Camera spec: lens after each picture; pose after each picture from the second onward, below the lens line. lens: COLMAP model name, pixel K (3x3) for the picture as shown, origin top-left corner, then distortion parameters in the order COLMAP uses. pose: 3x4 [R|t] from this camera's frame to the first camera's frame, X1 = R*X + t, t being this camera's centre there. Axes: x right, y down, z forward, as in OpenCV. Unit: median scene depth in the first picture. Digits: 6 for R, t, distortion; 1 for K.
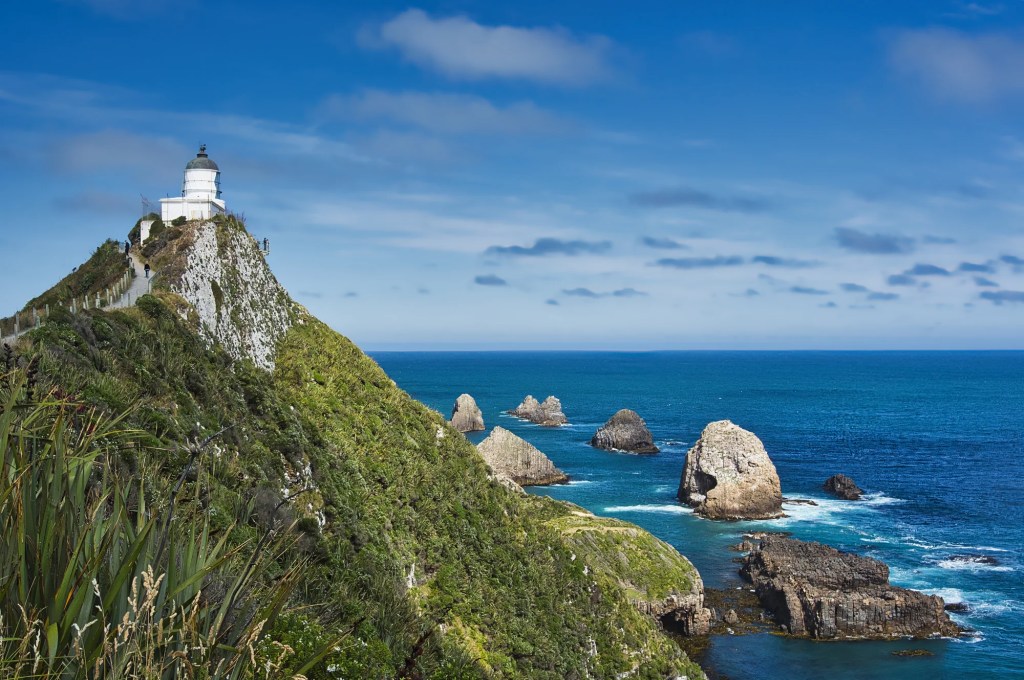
lens RADIAL K [[3226.9, 0, 512.0], [0, 3226.9, 340.0], [0, 0, 1]] dist [-0.275605, -0.398016]
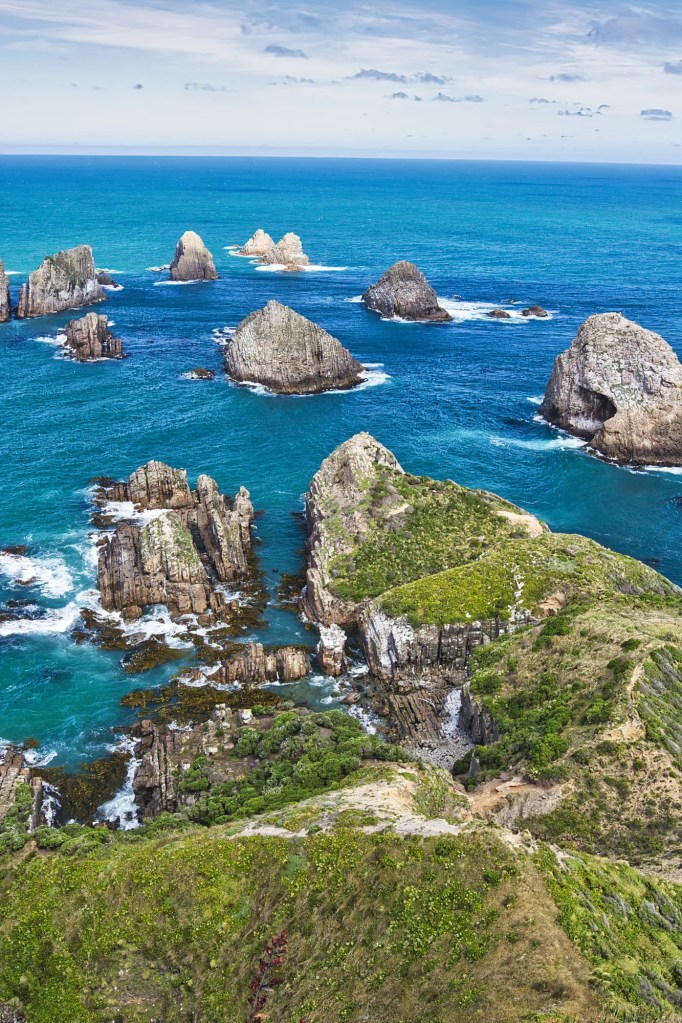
lens RADIAL K [[3223.7, 0, 341.0], [0, 3223.7, 511.5], [0, 0, 1]] dist [-0.275605, -0.398016]
pose [[0.998443, 0.011243, 0.054635, -0.034023], [-0.017520, 0.993117, 0.115806, -0.013372], [-0.052957, -0.116583, 0.991768, 0.296392]]
